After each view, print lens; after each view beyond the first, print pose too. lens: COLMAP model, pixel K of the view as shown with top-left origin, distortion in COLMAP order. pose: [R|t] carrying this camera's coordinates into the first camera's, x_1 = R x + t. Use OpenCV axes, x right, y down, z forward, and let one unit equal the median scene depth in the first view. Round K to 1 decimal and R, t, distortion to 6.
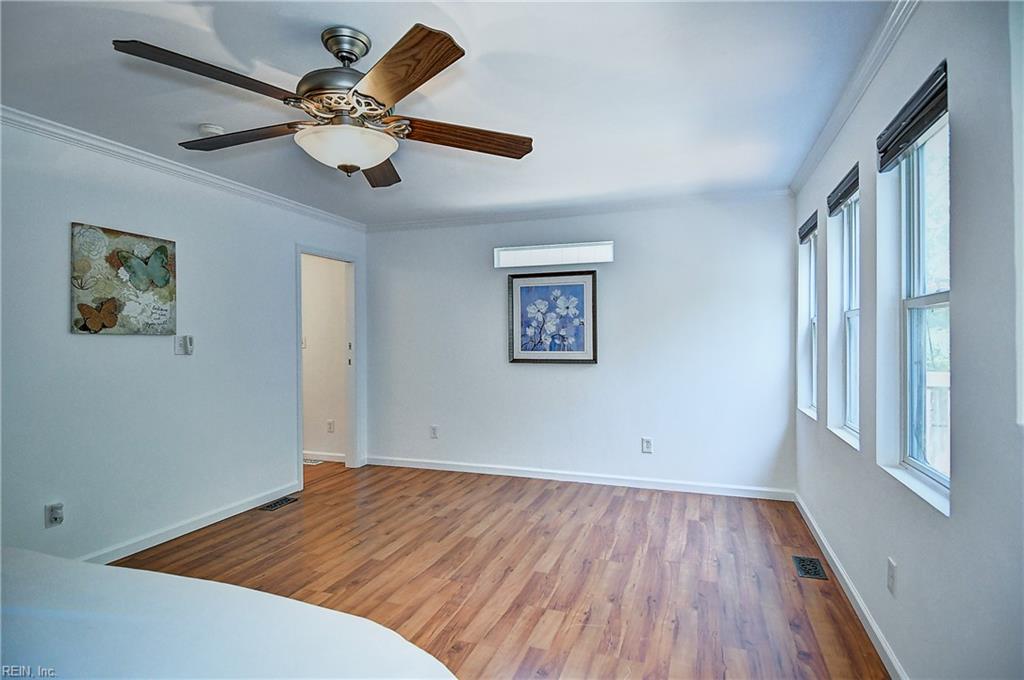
lens RADIAL K [[531.0, 0, 509.5], [0, 531.0, 340.3], [0, 0, 1]] dist [-0.001741, -0.007612]
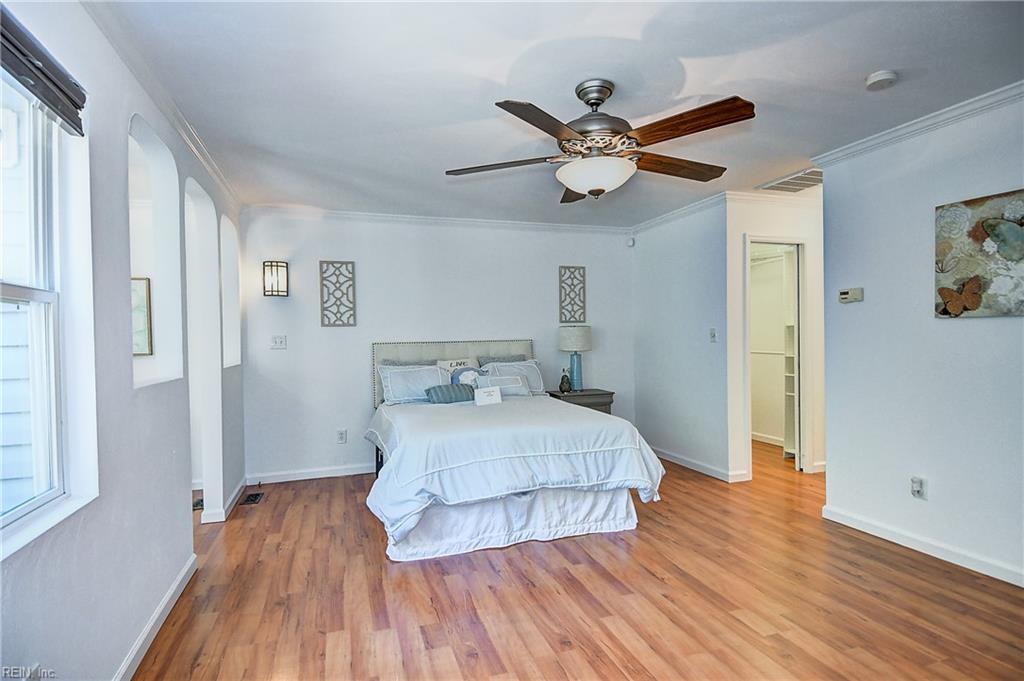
lens RADIAL K [[531.0, 0, 510.3], [0, 531.0, 339.7], [0, 0, 1]] dist [-0.001741, -0.007612]
pose [[-0.782912, 0.018952, -0.621844, 0.415684], [0.015484, 0.999820, 0.010977, 0.004439], [0.621940, -0.001035, -0.783064, 1.221529]]
